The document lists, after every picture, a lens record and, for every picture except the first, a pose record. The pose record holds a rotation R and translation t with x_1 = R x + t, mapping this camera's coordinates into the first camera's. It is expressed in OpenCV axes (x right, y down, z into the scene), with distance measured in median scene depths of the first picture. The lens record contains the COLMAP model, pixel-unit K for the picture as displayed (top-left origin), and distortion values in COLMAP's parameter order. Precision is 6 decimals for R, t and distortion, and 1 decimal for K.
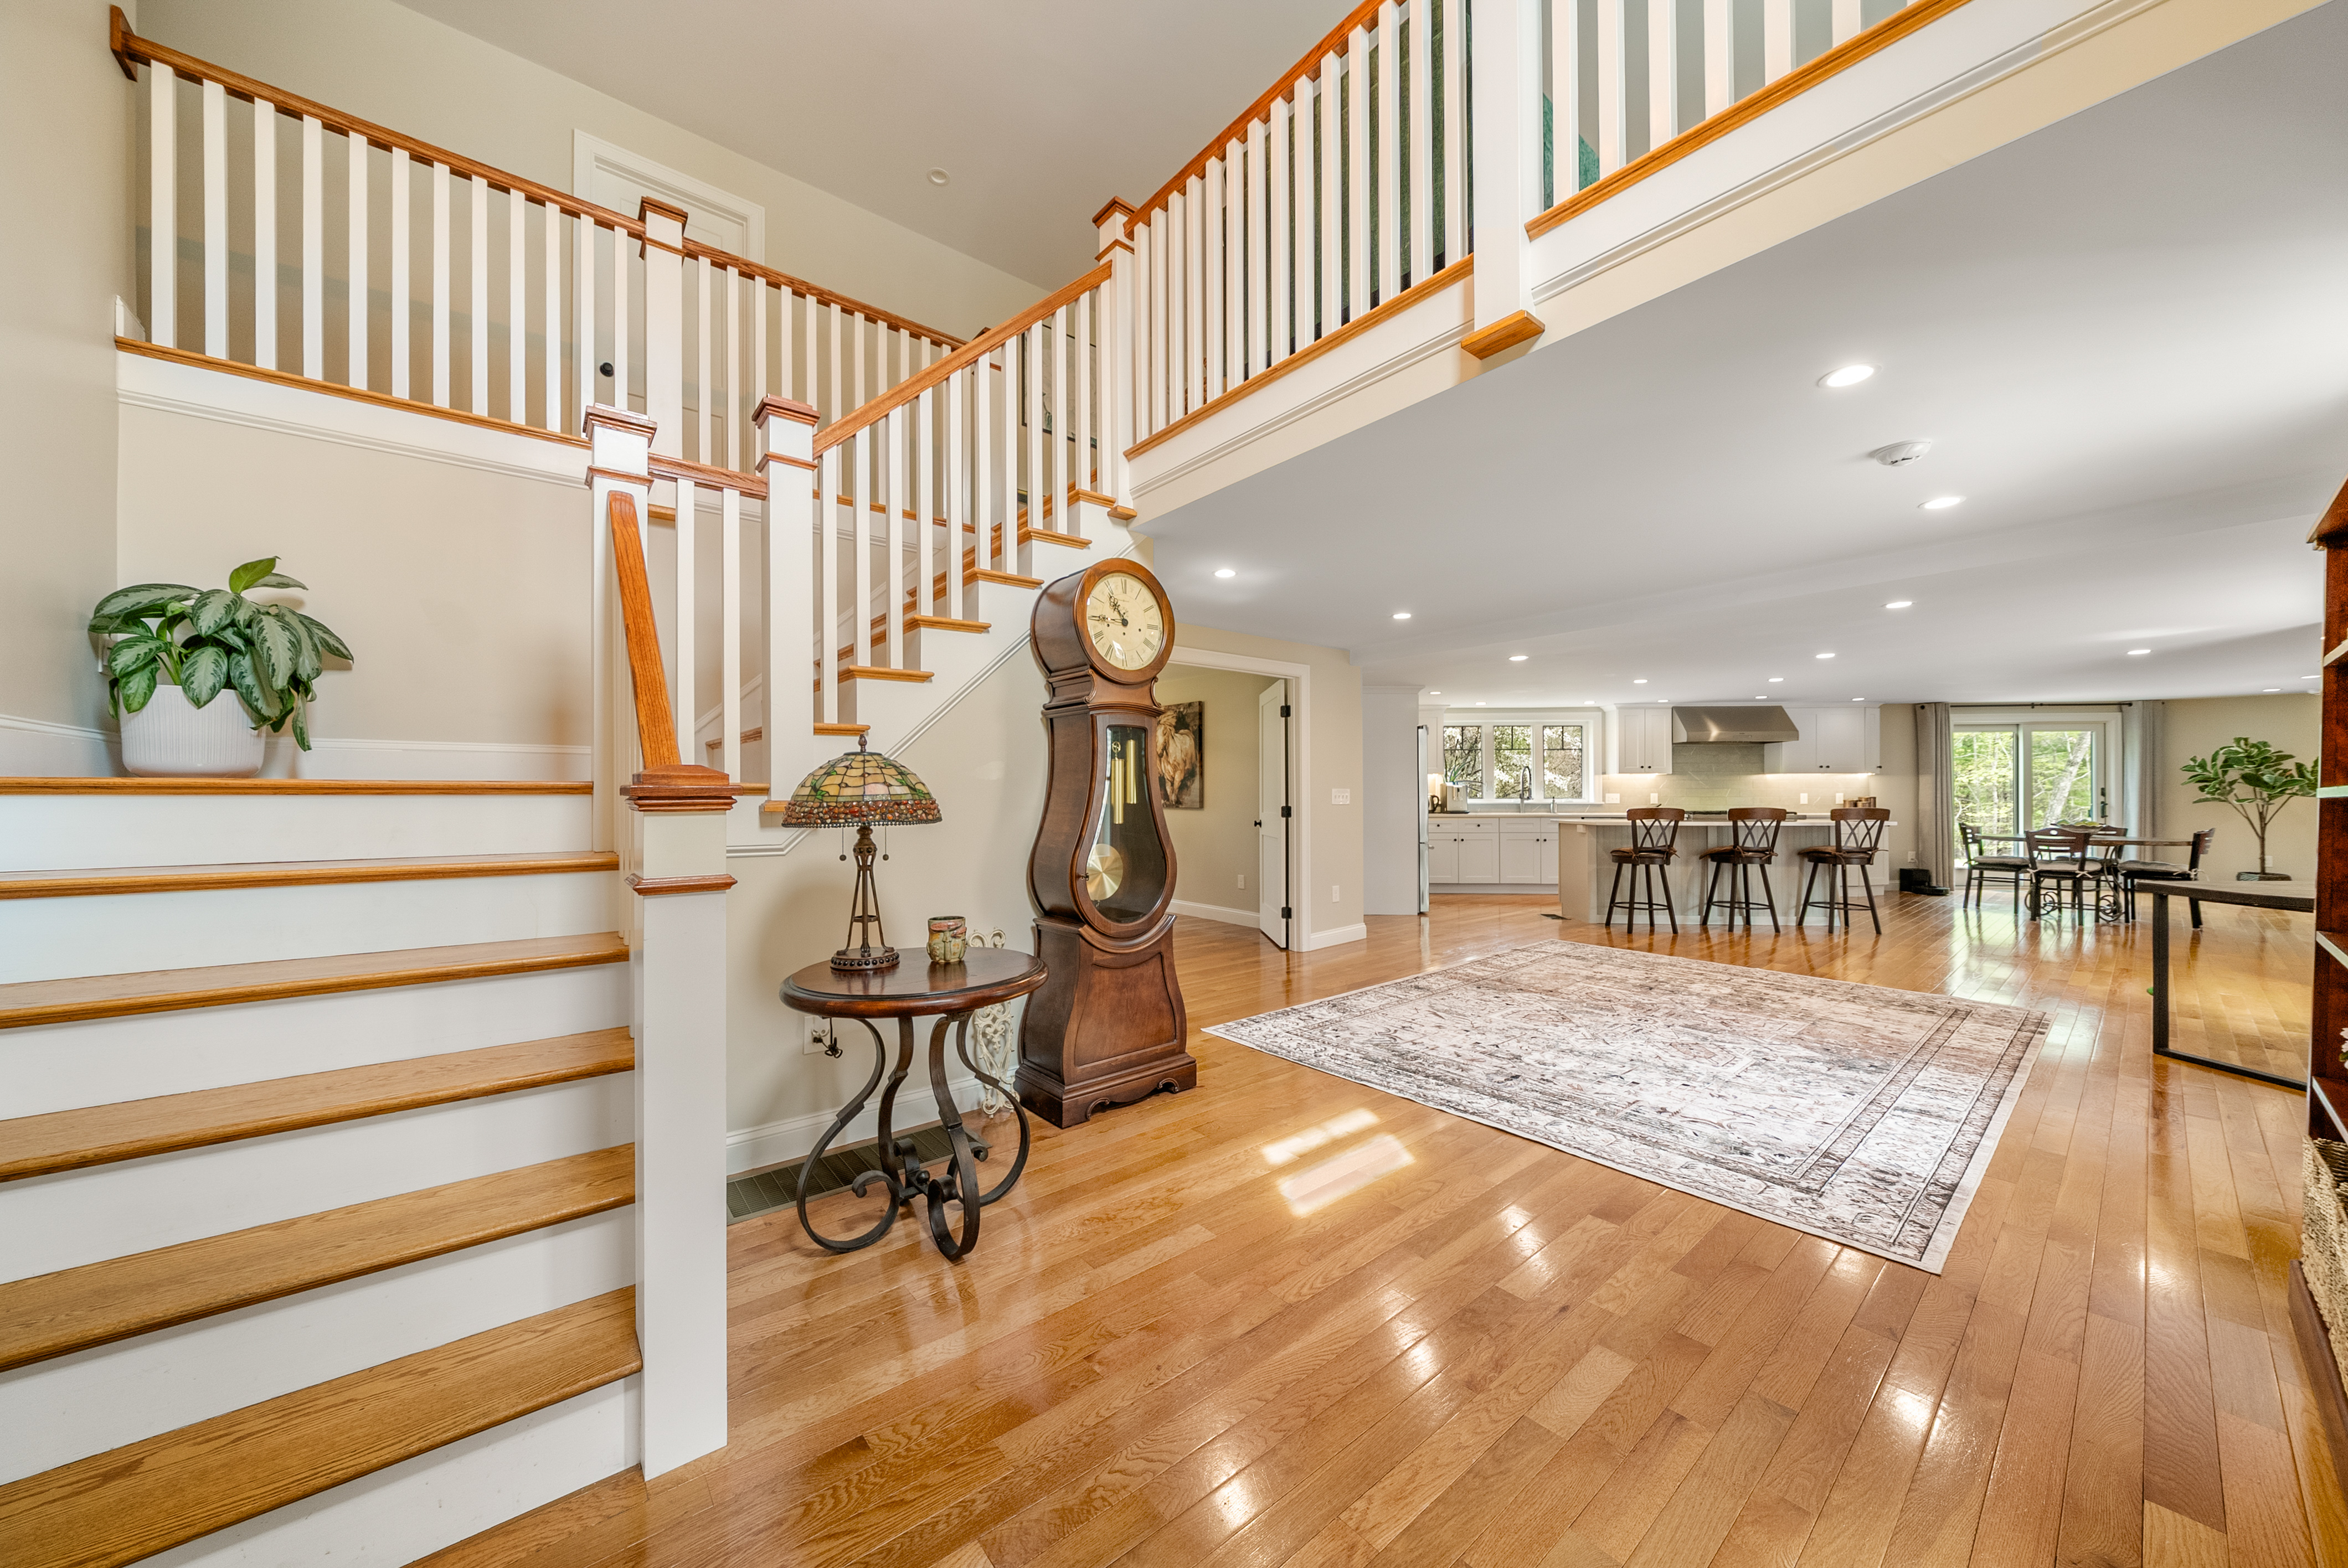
lens RADIAL K [[809.5, 0, 1166.5], [0, 809.5, 789.0], [0, 0, 1]] dist [-0.001925, -0.000150]
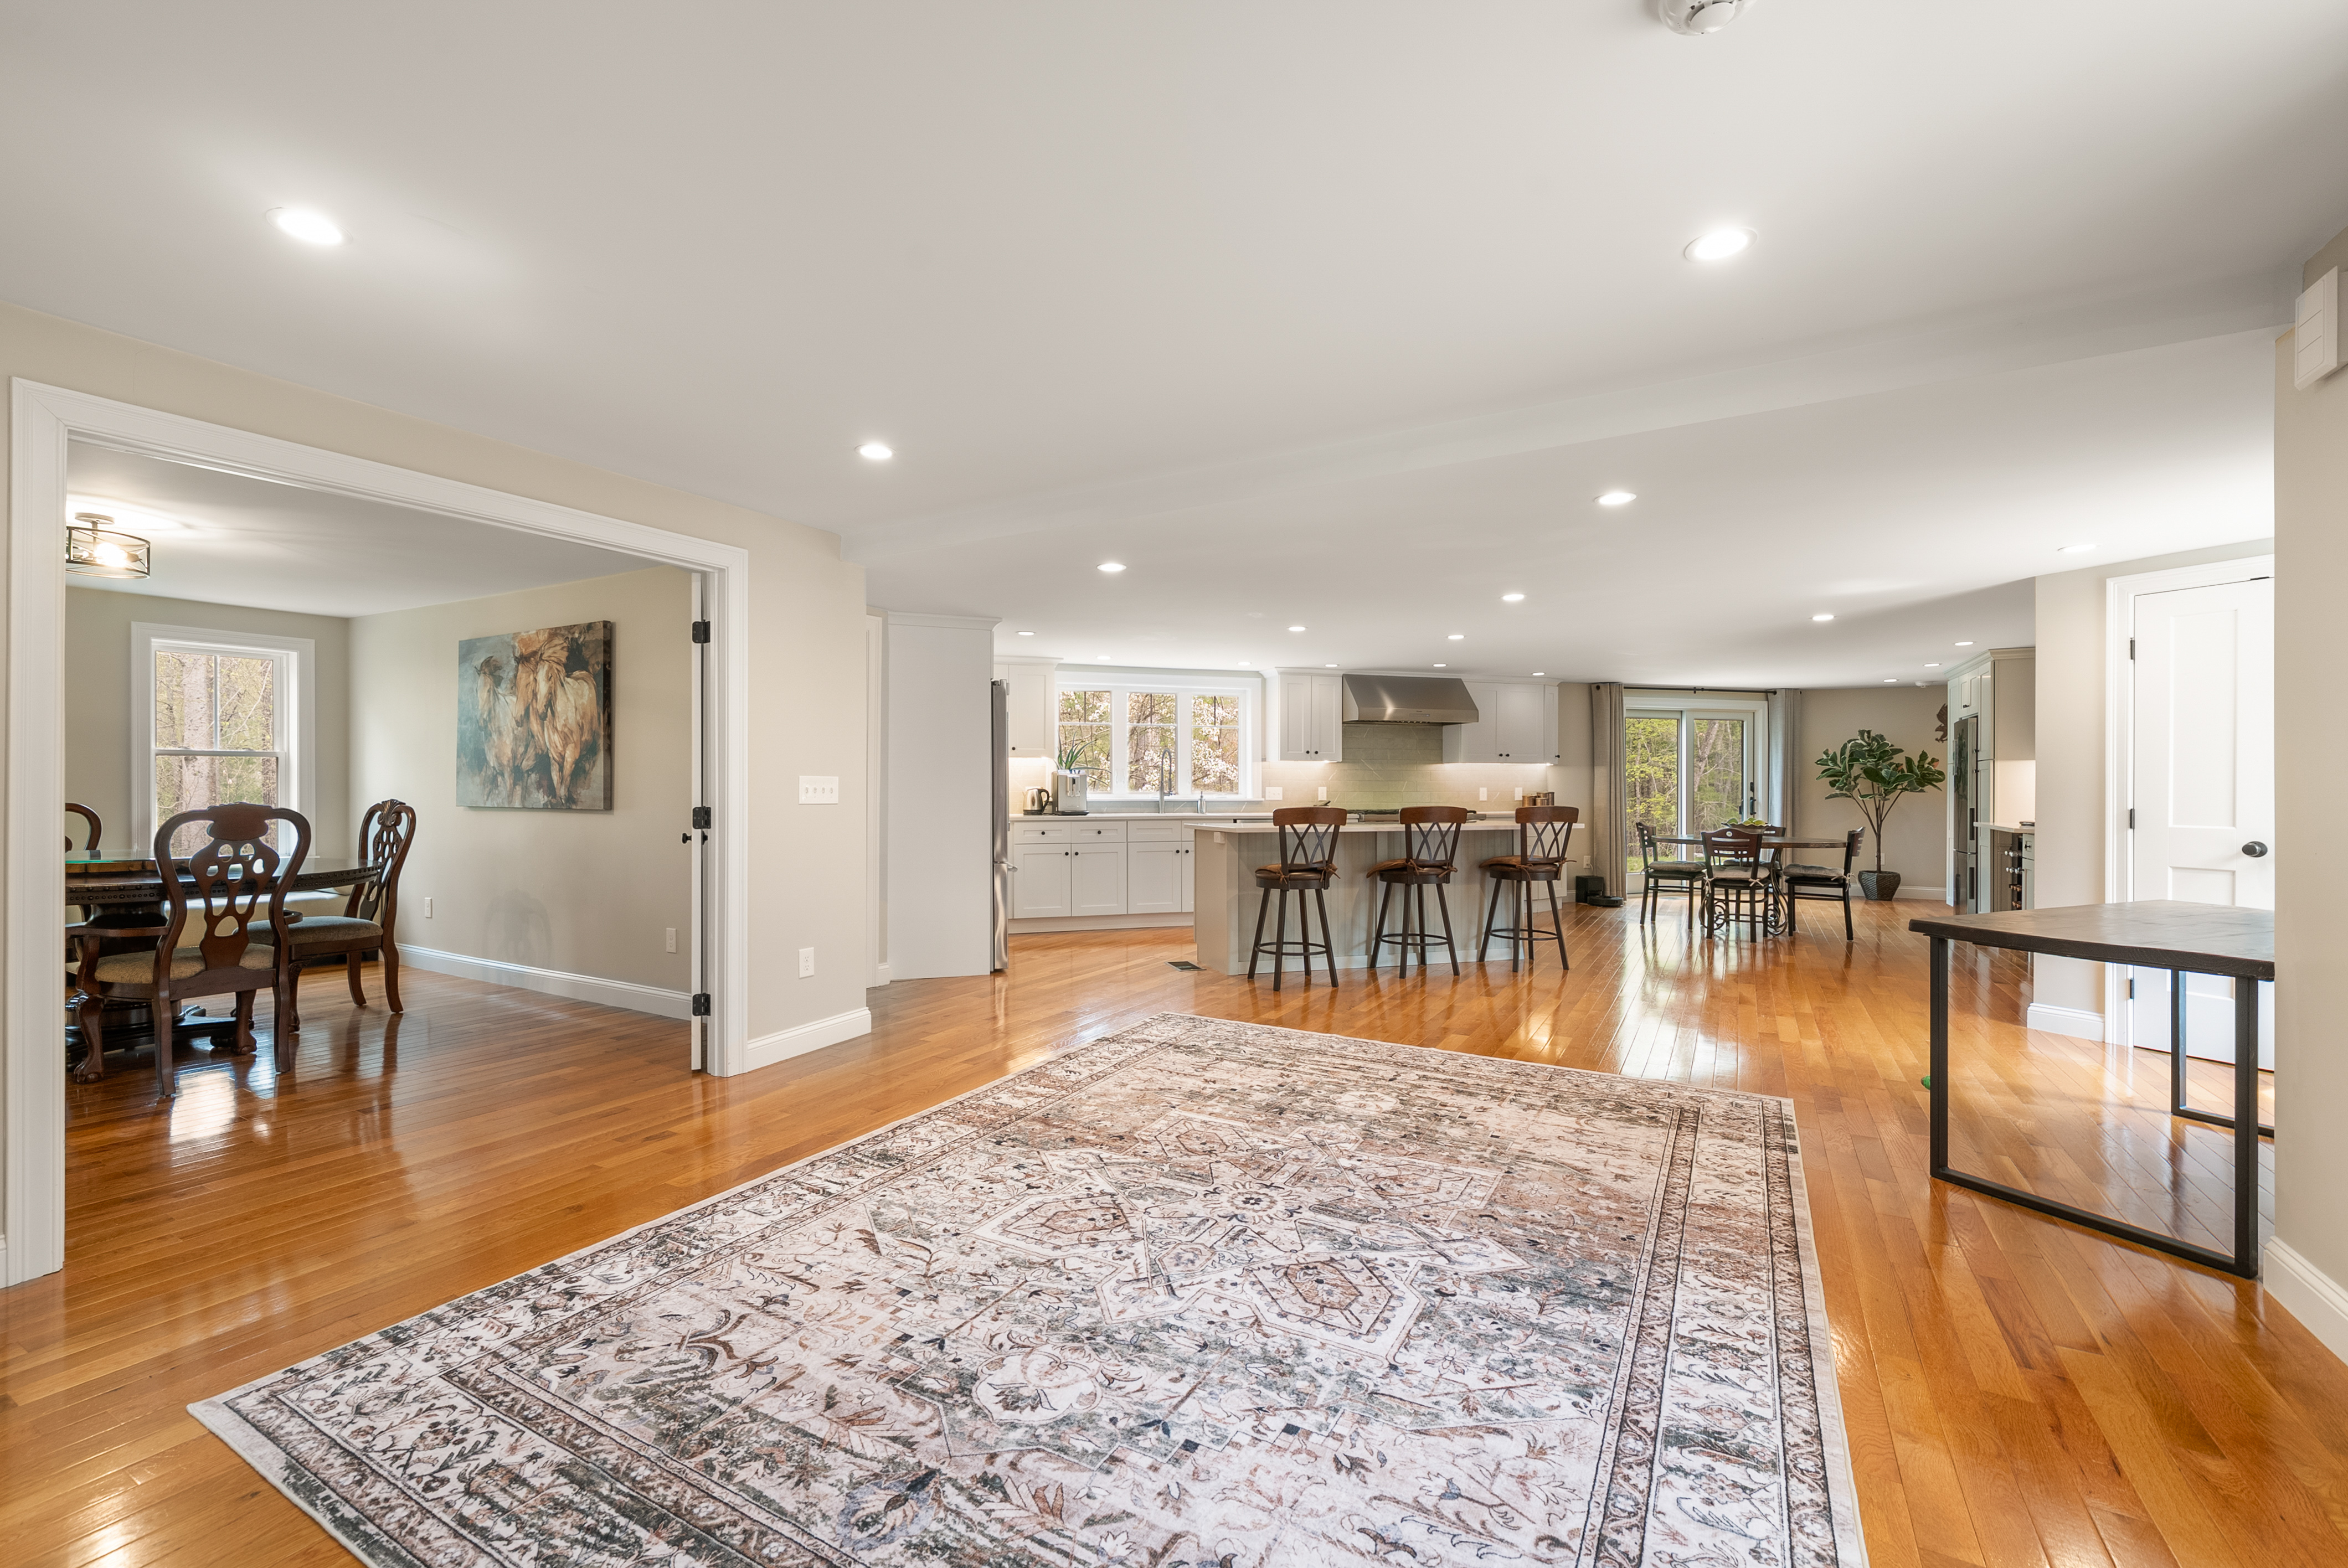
lens RADIAL K [[1003.4, 0, 1163.0], [0, 1003.4, 783.7], [0, 0, 1]] dist [0.012741, -0.000062]
pose [[0.934355, 0.003888, 0.356323, 0.175352], [-0.004557, 0.999989, 0.001036, 0.002869], [-0.356315, -0.002592, 0.934362, 0.235250]]
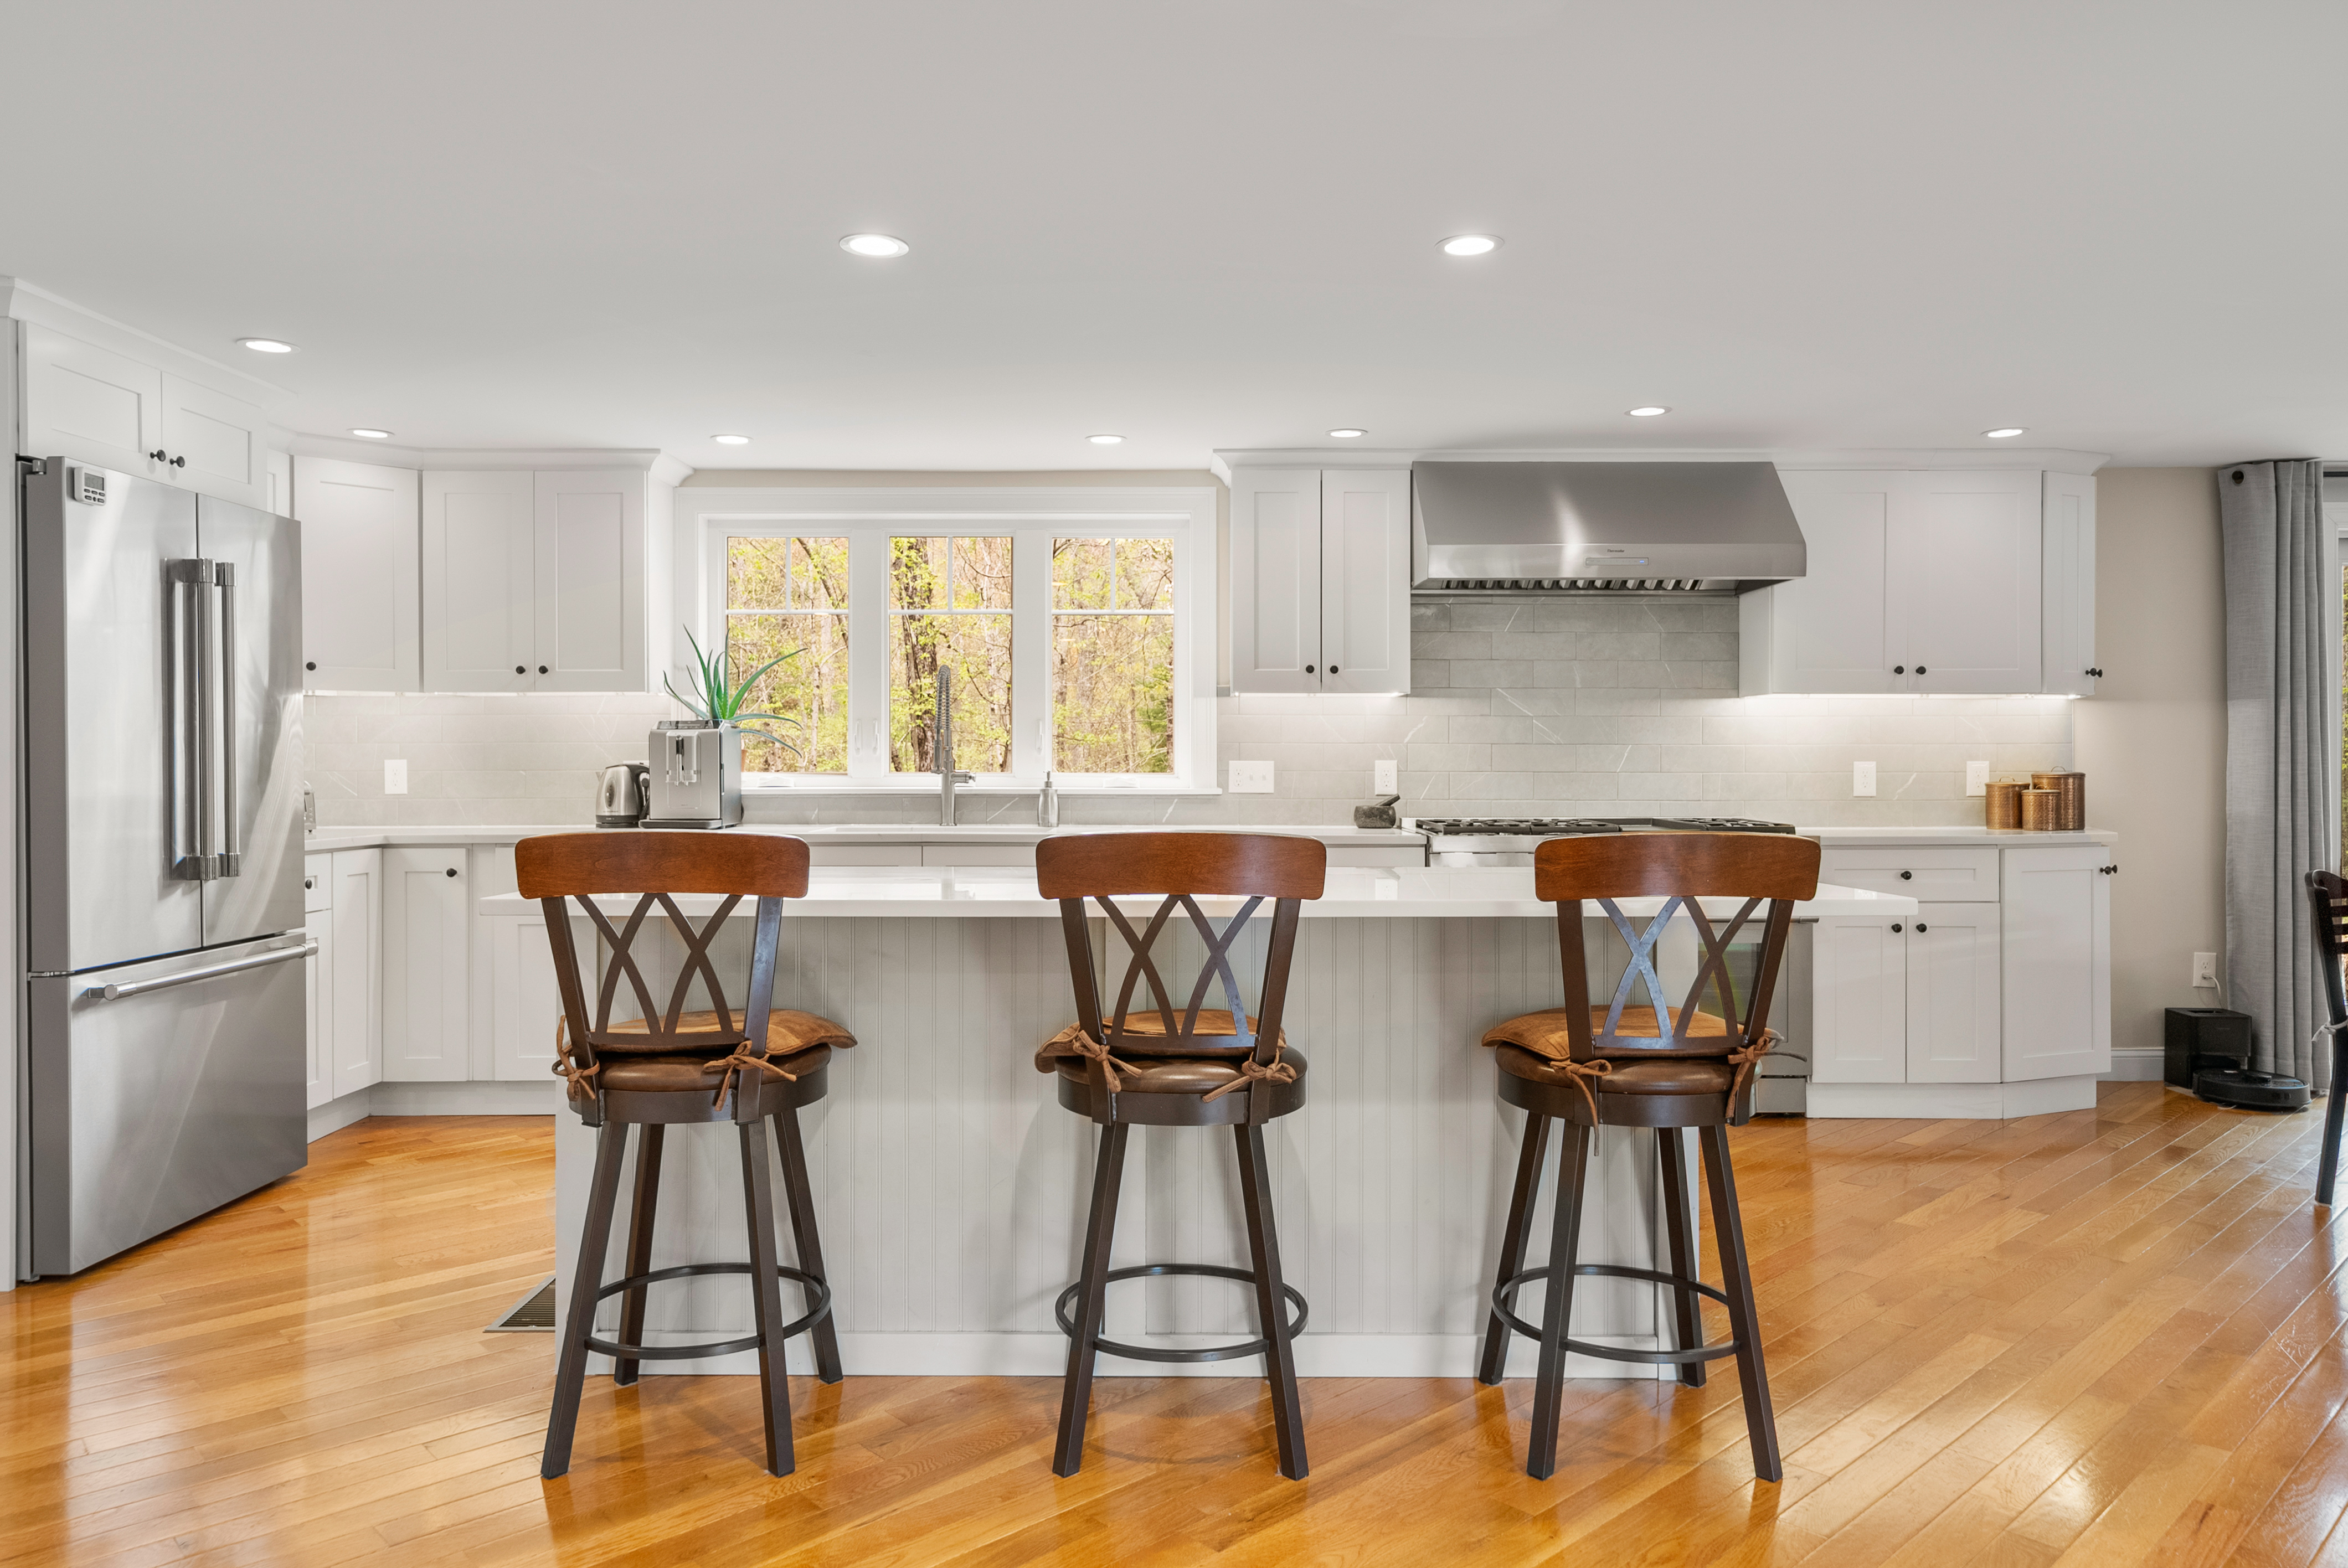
lens RADIAL K [[1529.6, 0, 1174.0], [0, 1529.6, 784.0], [0, 0, 1]] dist [0.005839, 0.002214]
pose [[0.997455, 0.000944, 0.071292, 0.696701], [-0.002025, 0.999884, 0.015093, 0.008101], [-0.071269, -0.015199, 0.997341, 0.637857]]
